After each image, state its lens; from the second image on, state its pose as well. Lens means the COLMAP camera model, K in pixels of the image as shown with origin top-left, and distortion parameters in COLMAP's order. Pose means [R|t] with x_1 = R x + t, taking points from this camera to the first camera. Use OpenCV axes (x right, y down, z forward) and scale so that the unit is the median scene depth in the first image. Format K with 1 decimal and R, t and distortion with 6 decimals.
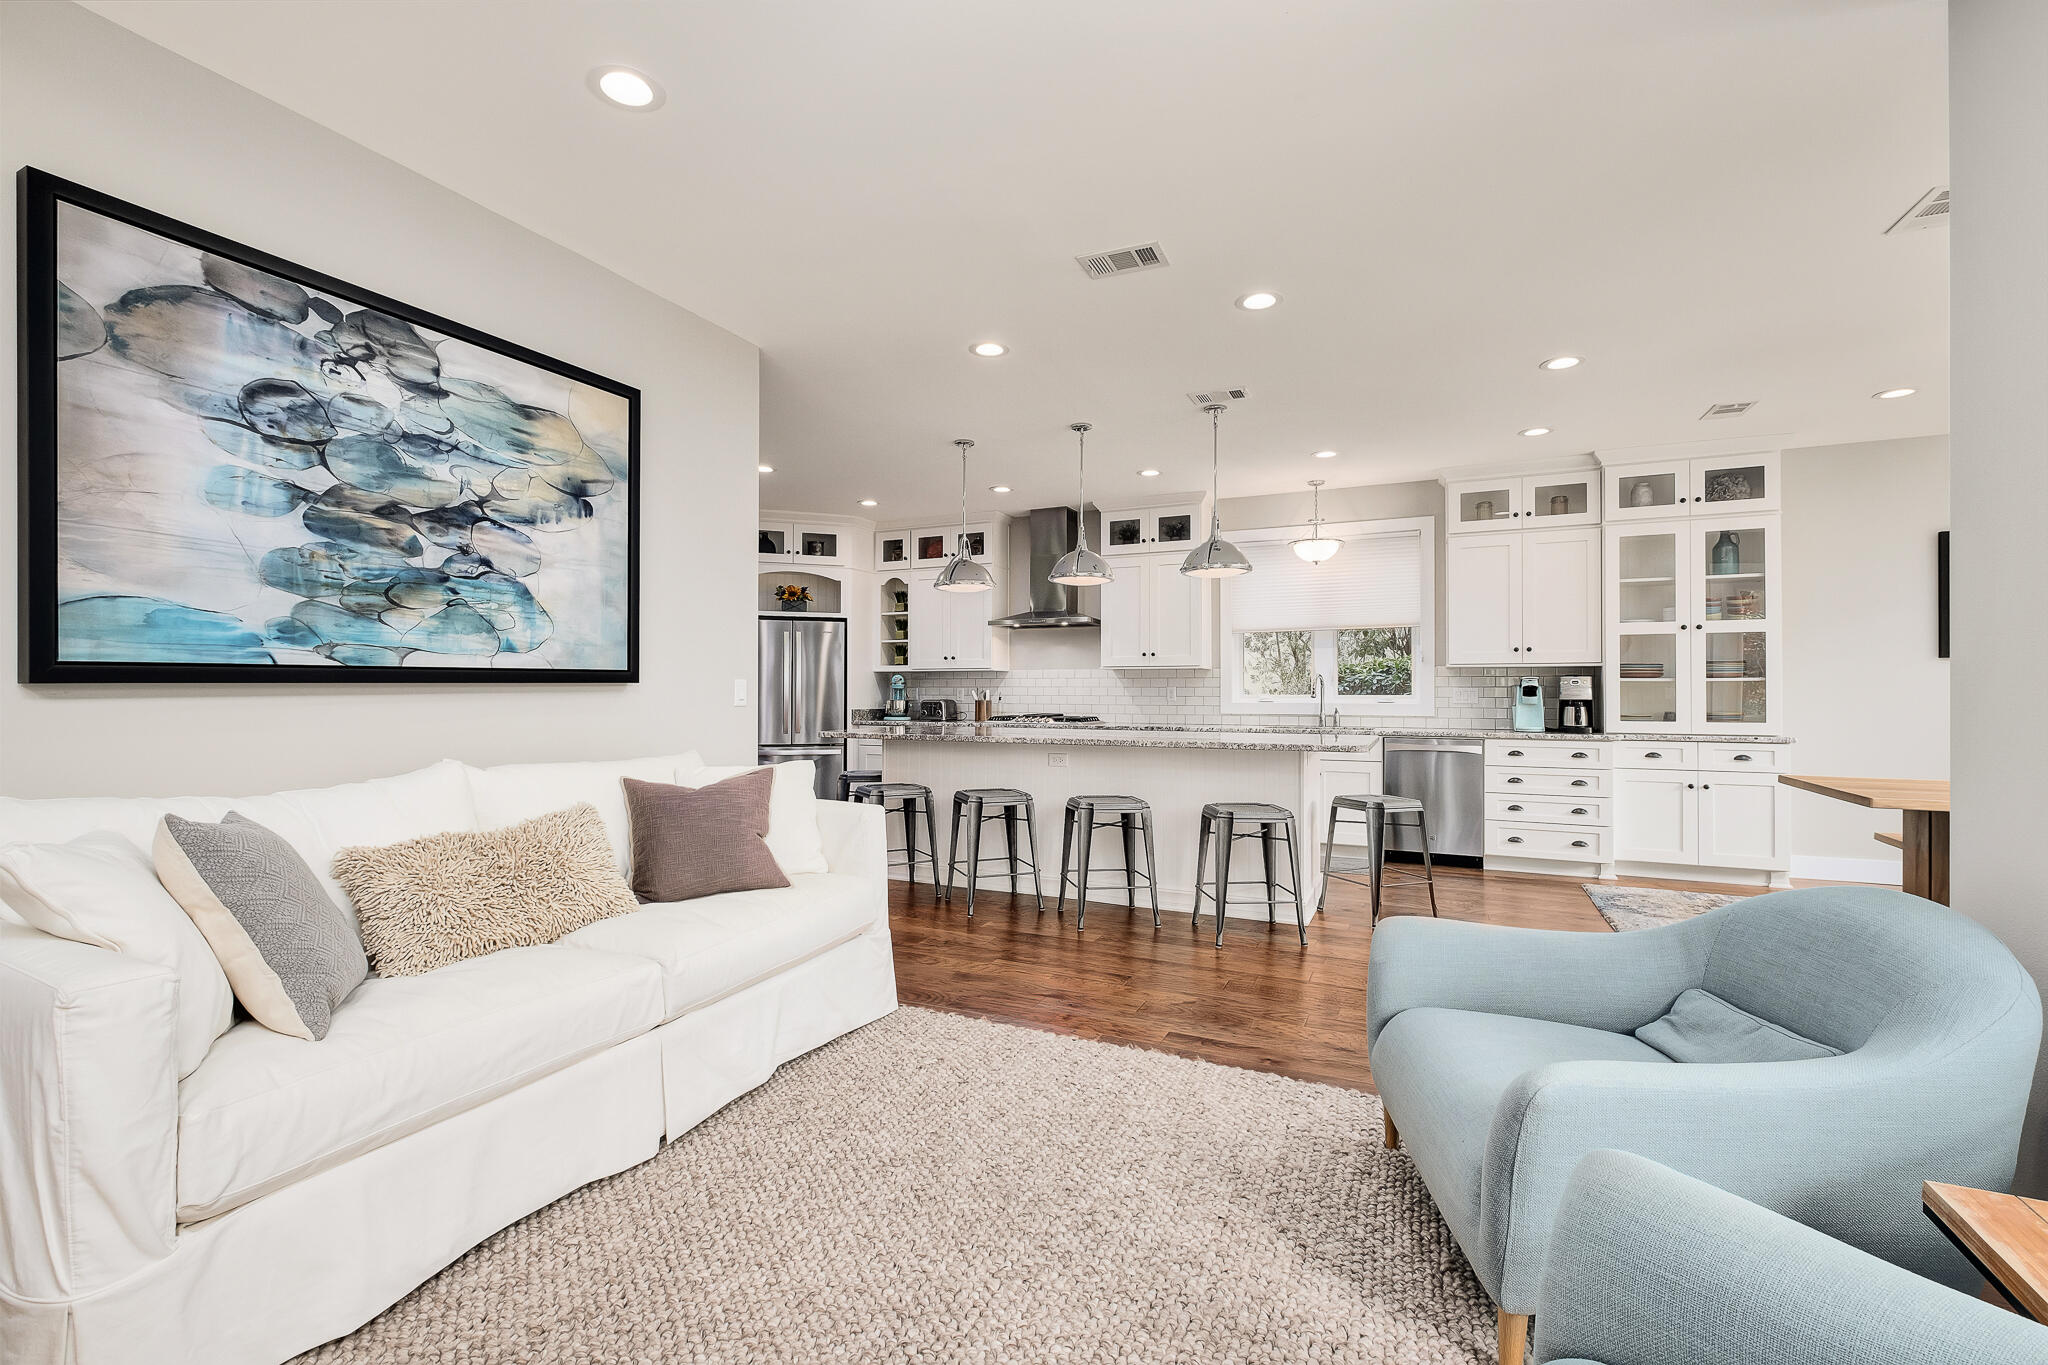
lens RADIAL K [[887.7, 0, 1019.8], [0, 887.7, 686.3], [0, 0, 1]] dist [-0.003825, -0.000400]
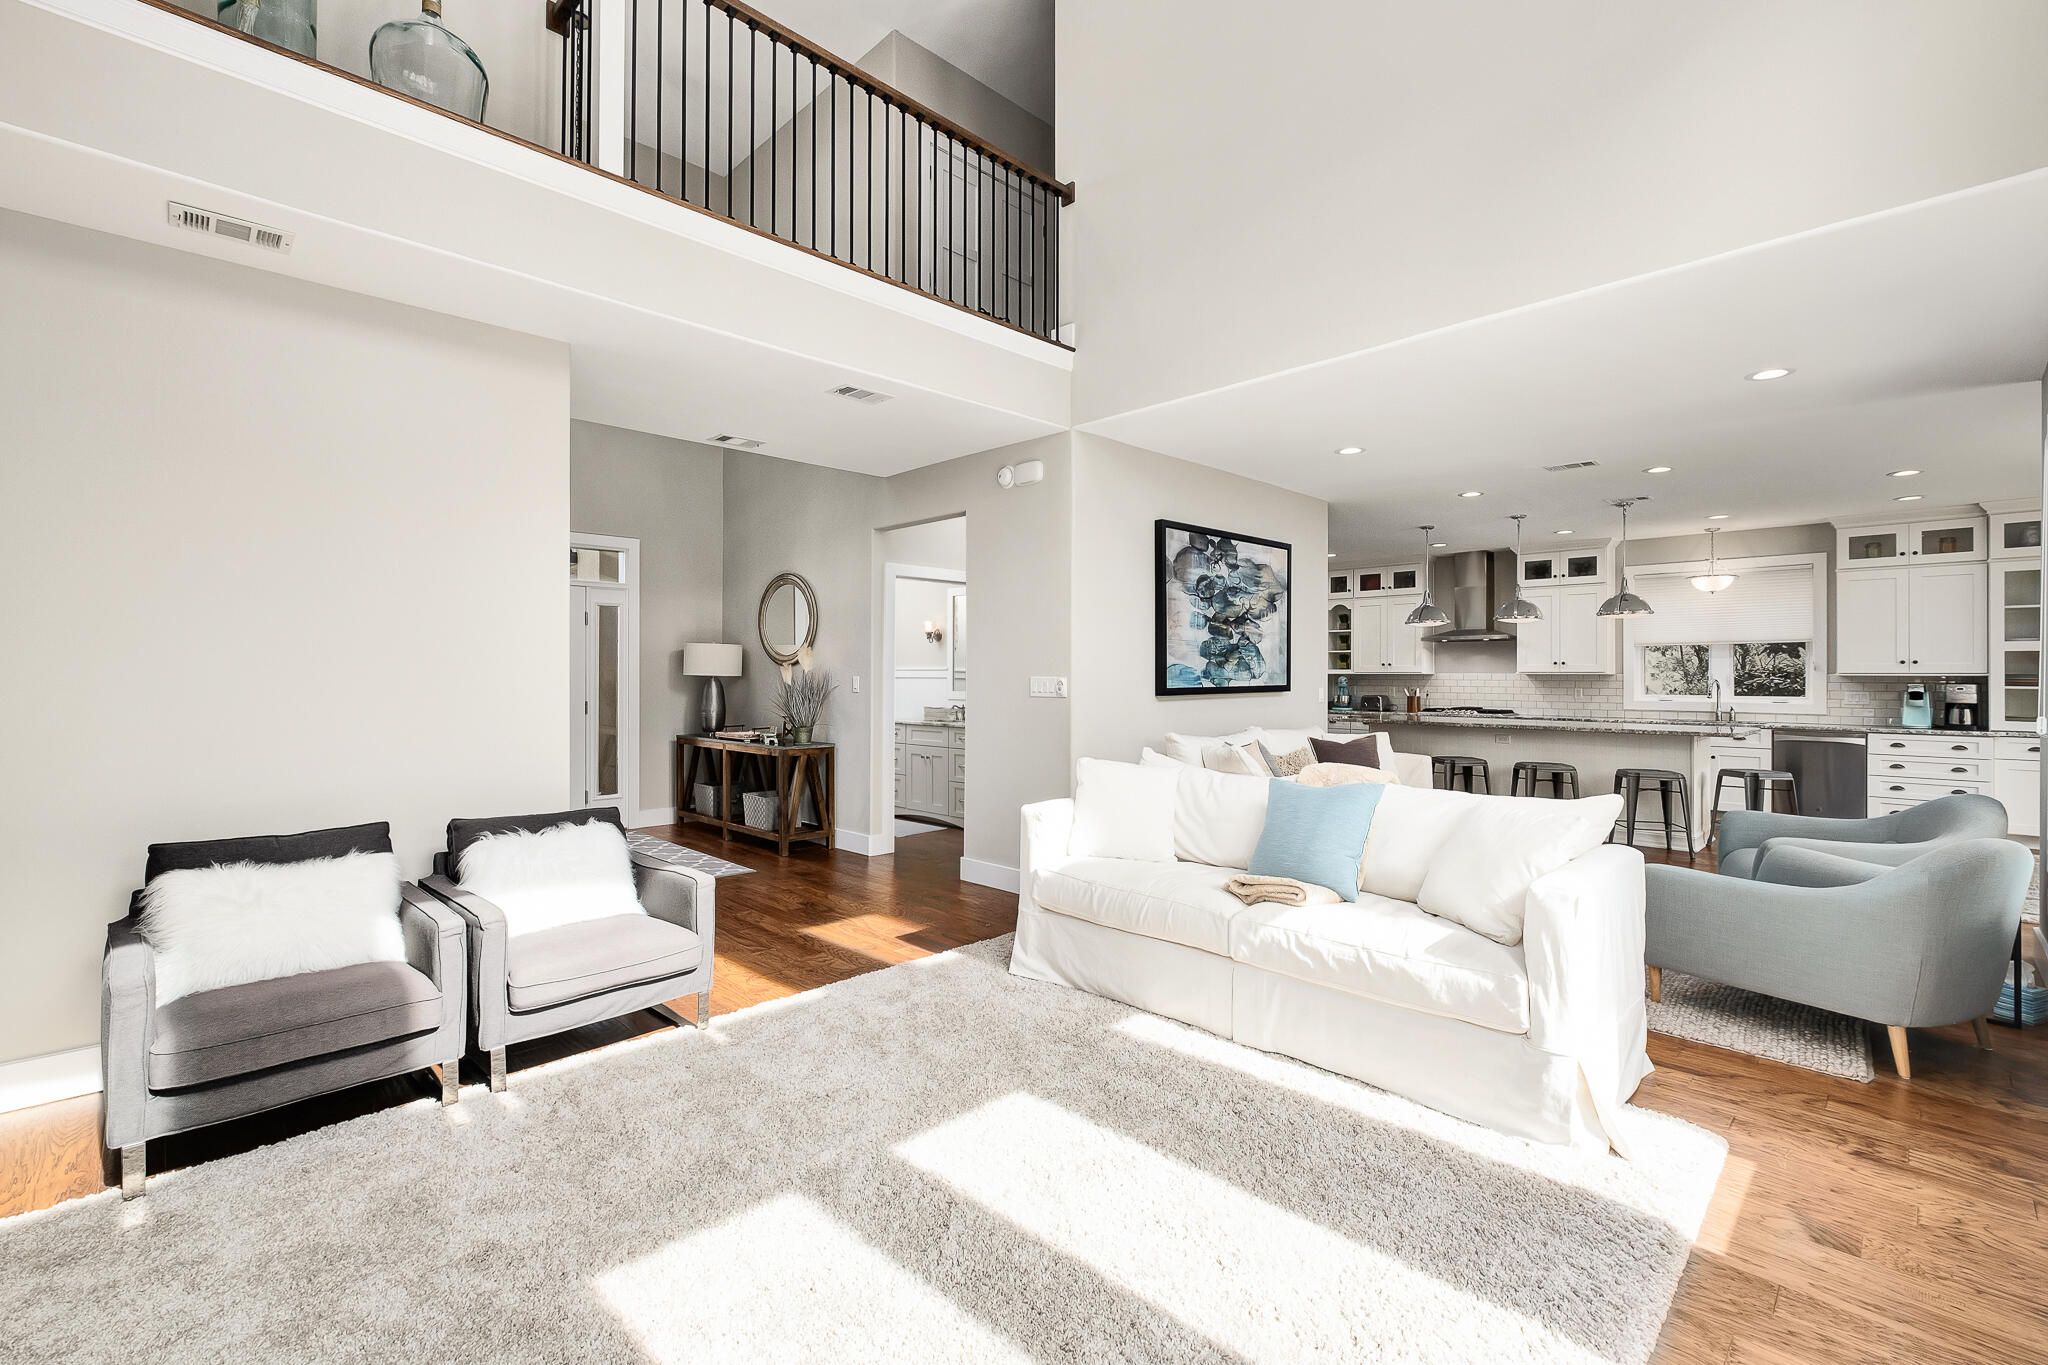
lens RADIAL K [[903.0, 0, 1024.8], [0, 903.0, 672.4], [0, 0, 1]] dist [-0.001217, -0.000909]
pose [[0.939446, 0.001050, -0.342695, -0.168294], [-0.001081, 0.999999, 0.000098, -0.026271], [0.342695, 0.000278, 0.939447, -0.626857]]
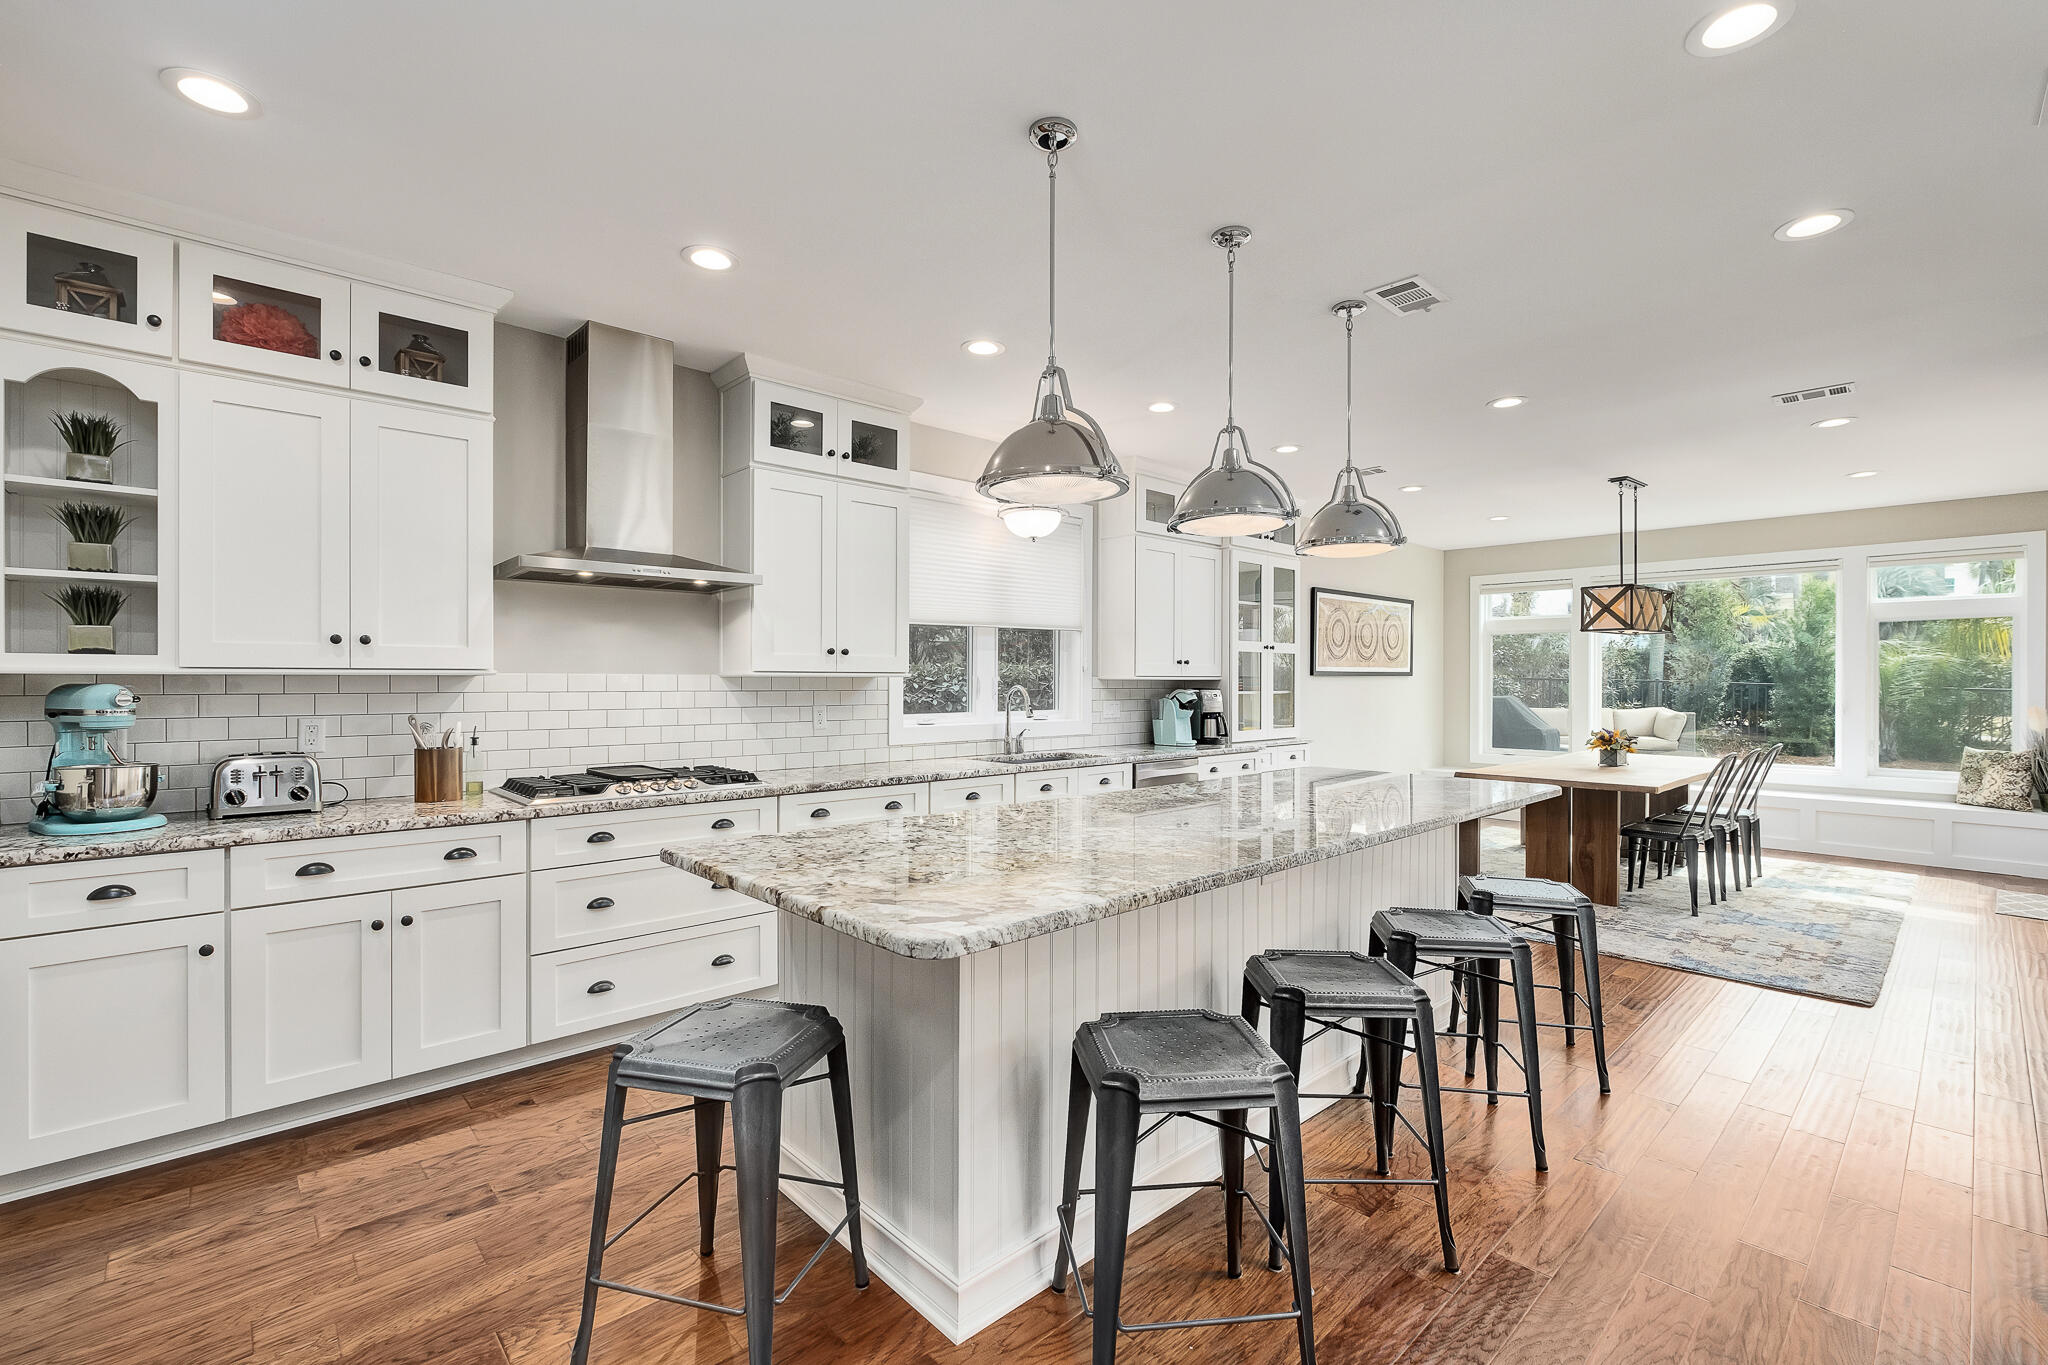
lens RADIAL K [[898.3, 0, 1024.0], [0, 898.3, 682.5], [0, 0, 1]] dist [-0.001861, -0.000212]
pose [[0.372033, -0.001367, 0.928219, -0.429808], [-0.003620, 0.999989, 0.002924, -0.021700], [-0.928213, -0.004448, 0.372024, 0.813130]]
